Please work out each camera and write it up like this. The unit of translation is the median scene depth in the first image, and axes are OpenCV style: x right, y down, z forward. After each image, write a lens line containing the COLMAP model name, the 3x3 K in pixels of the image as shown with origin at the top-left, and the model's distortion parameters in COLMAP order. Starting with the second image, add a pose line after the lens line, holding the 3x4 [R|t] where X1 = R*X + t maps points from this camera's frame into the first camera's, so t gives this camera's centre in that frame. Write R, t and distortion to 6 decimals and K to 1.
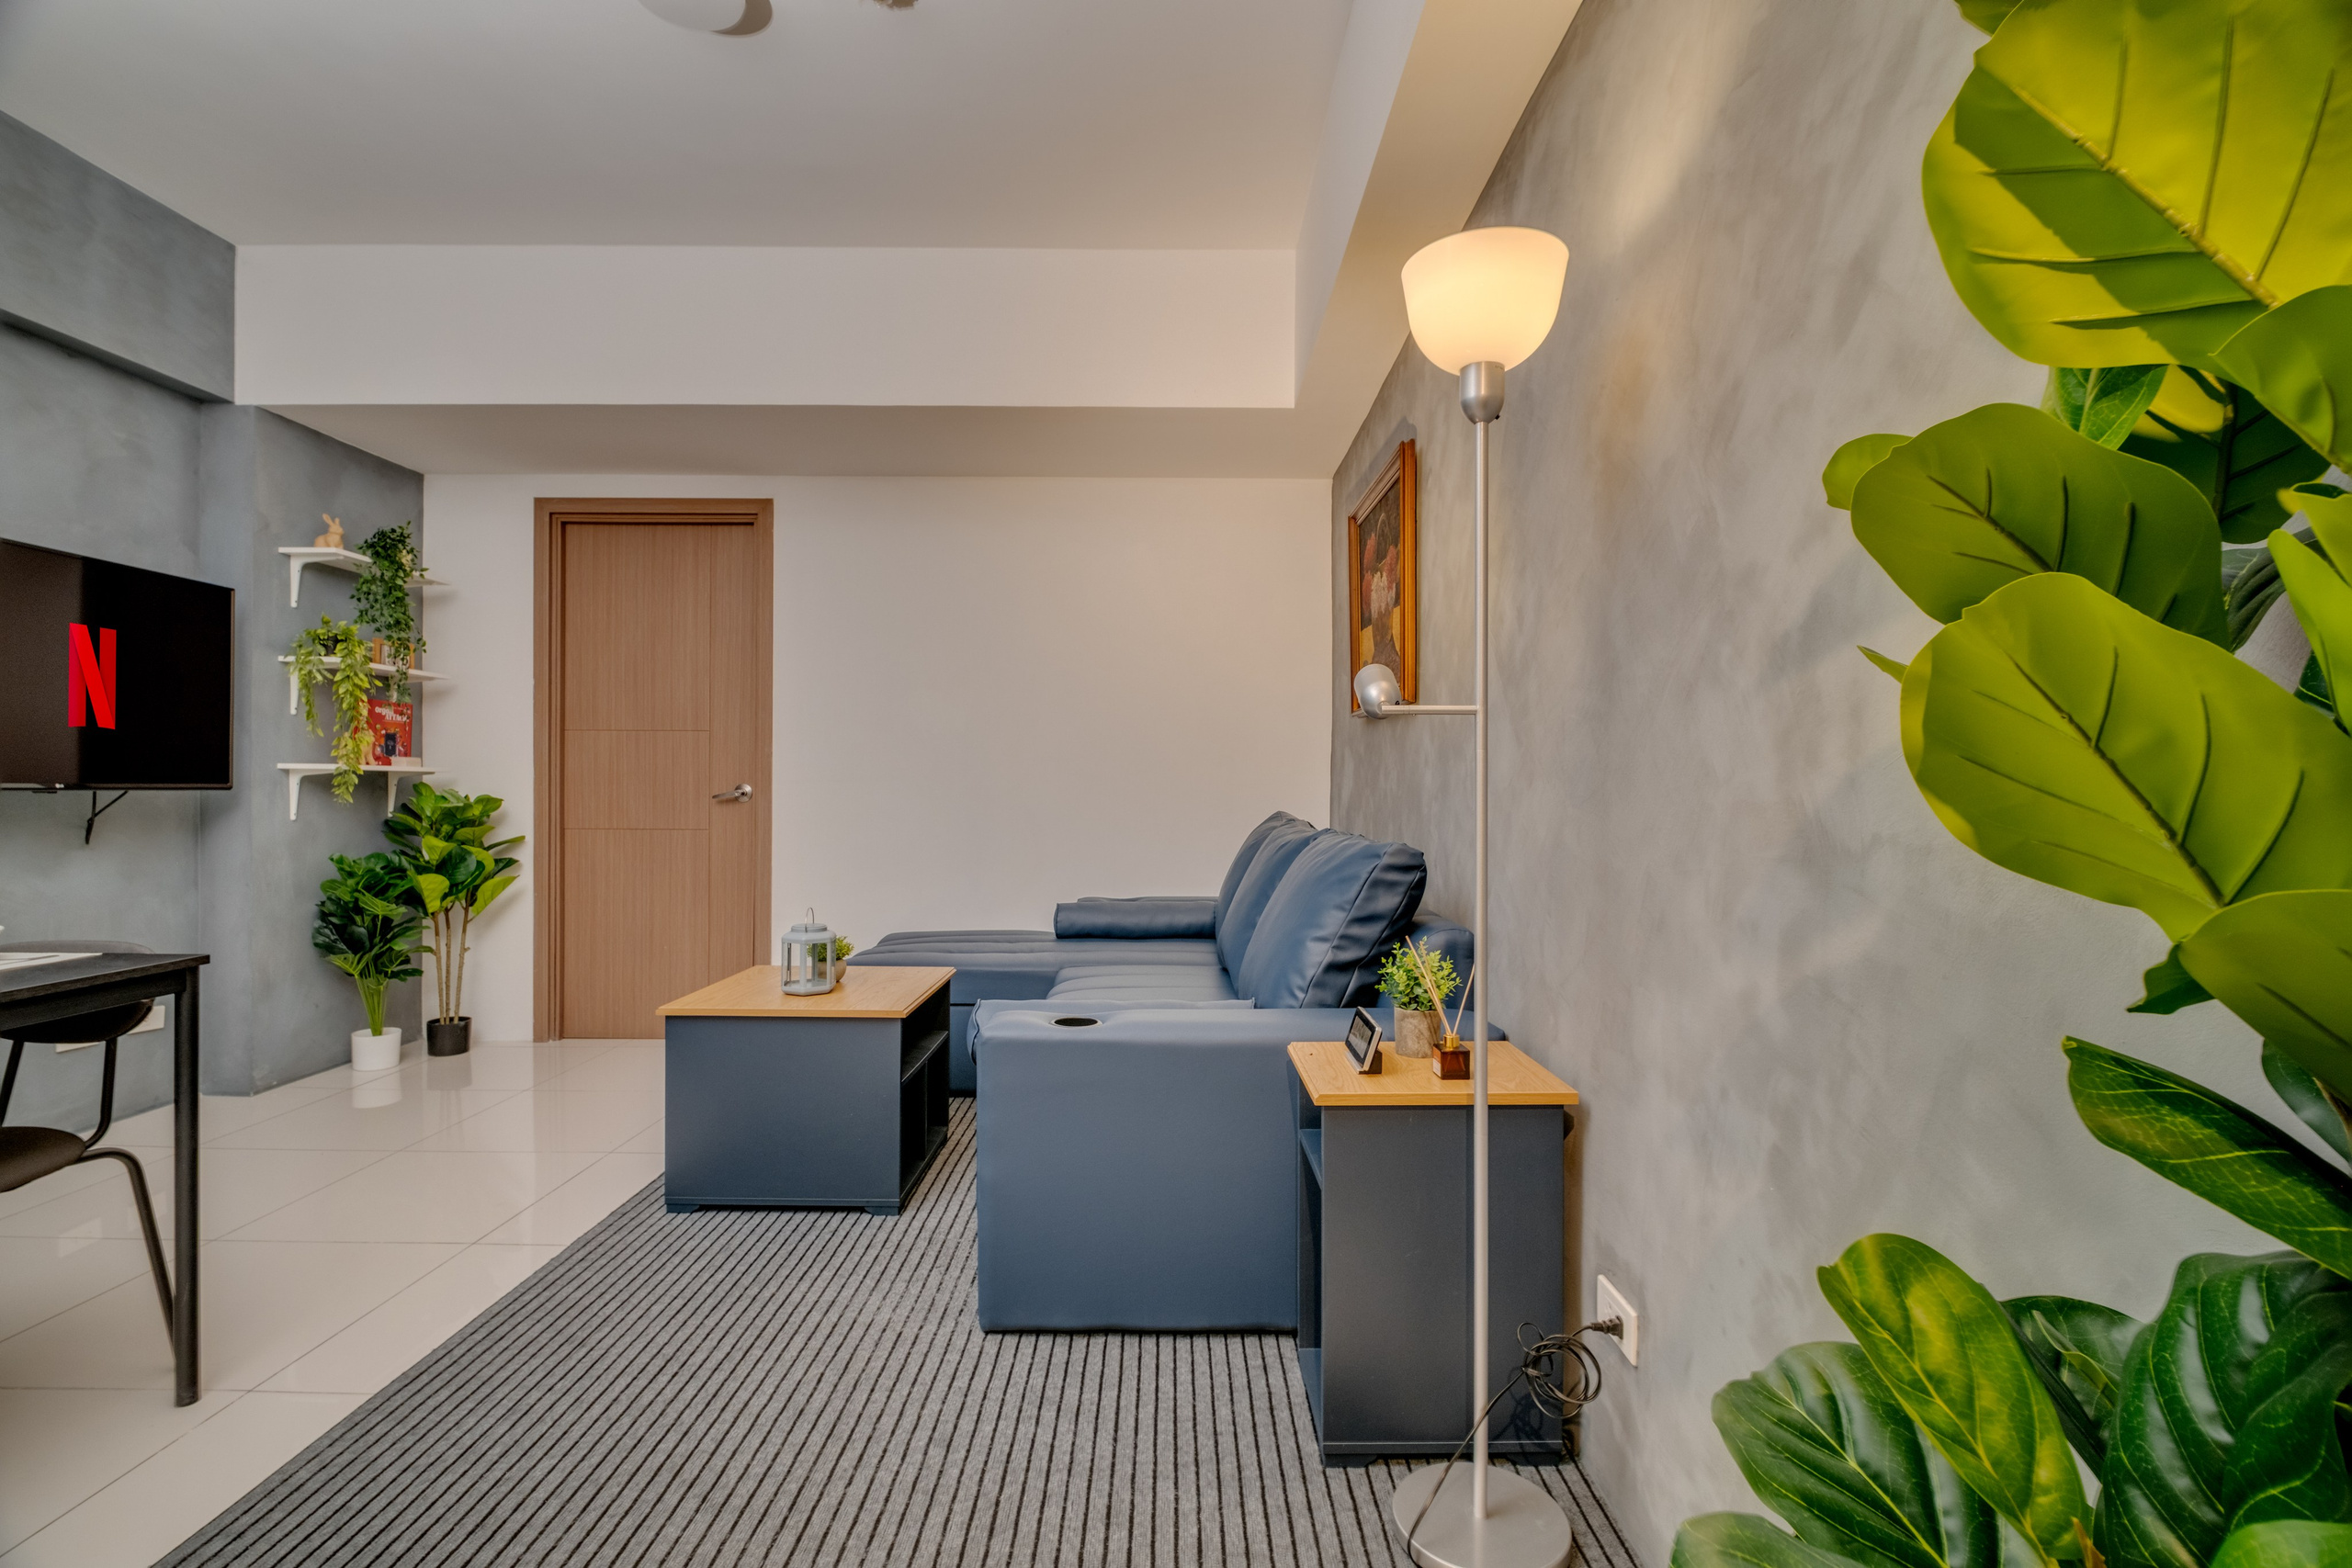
lens RADIAL K [[1080.9, 0, 1127.1], [0, 1080.9, 765.6], [0, 0, 1]] dist [0.000410, -0.006800]
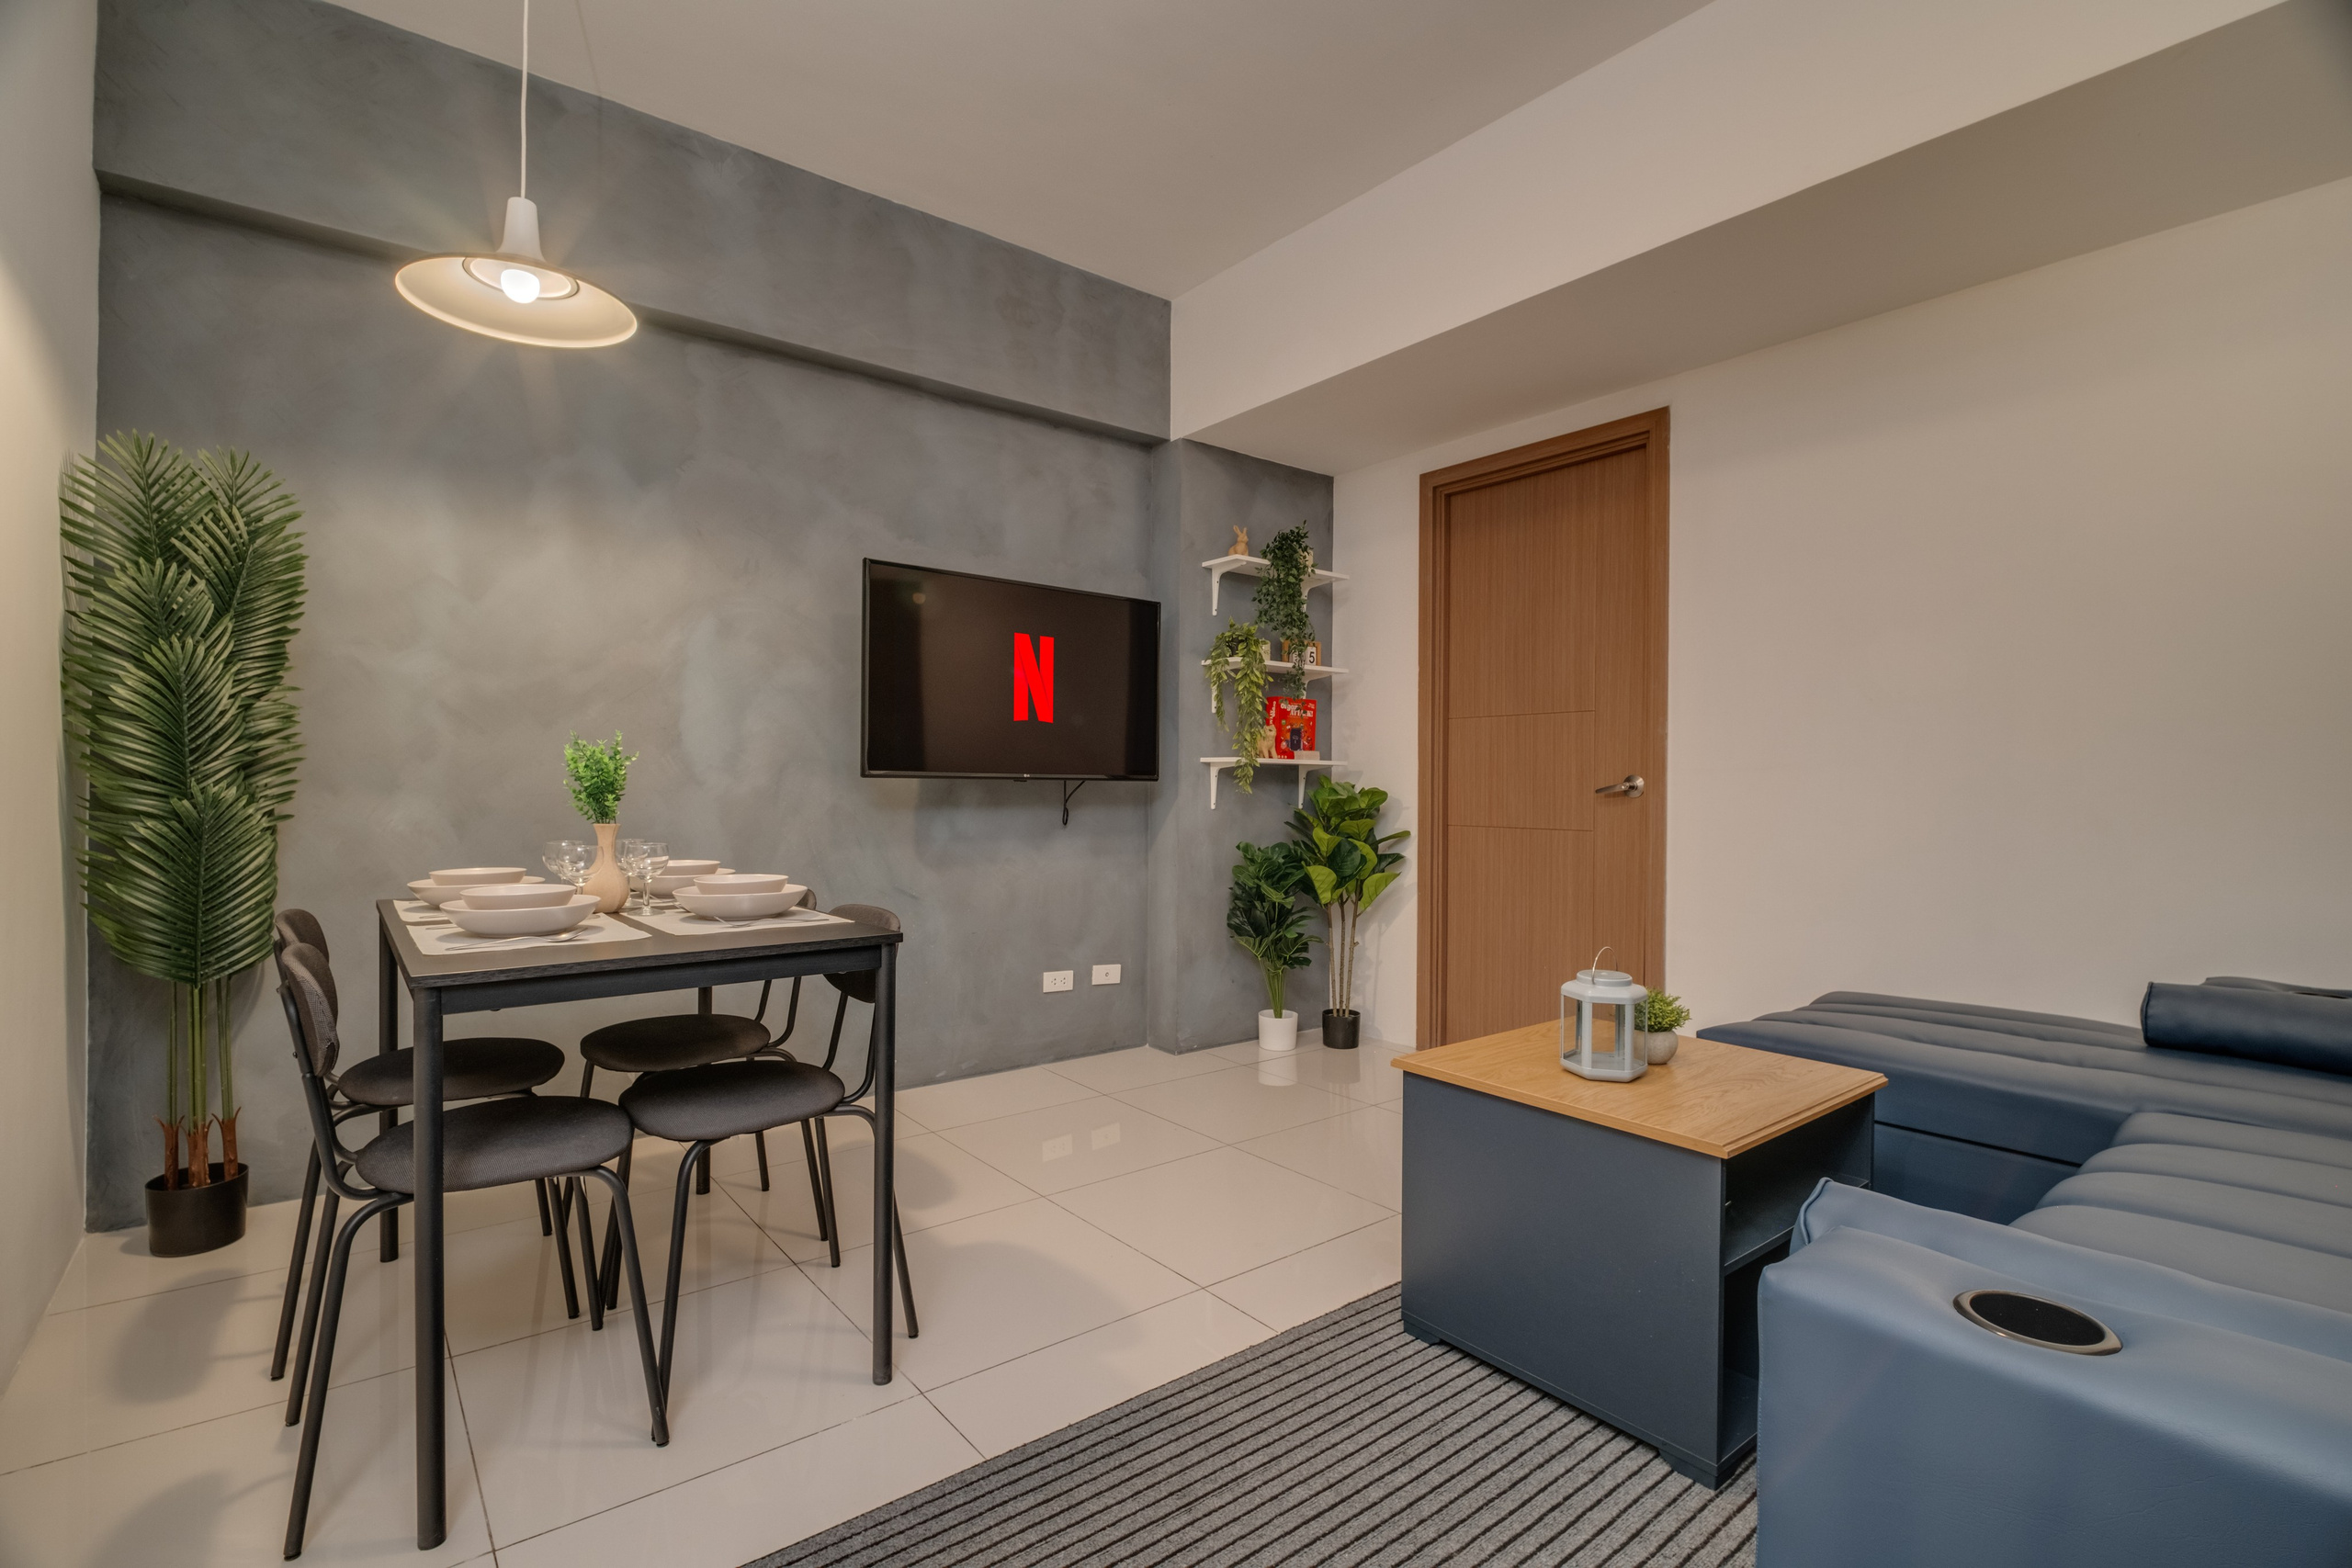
lens RADIAL K [[1056.7, 0, 1185.2], [0, 1056.7, 782.4], [0, 0, 1]] dist [-0.004655, -0.002719]
pose [[0.649968, -0.002165, -0.759958, 0.025195], [0.010254, 0.999930, 0.005921, 0.016807], [0.759892, -0.011641, 0.649945, 0.283328]]
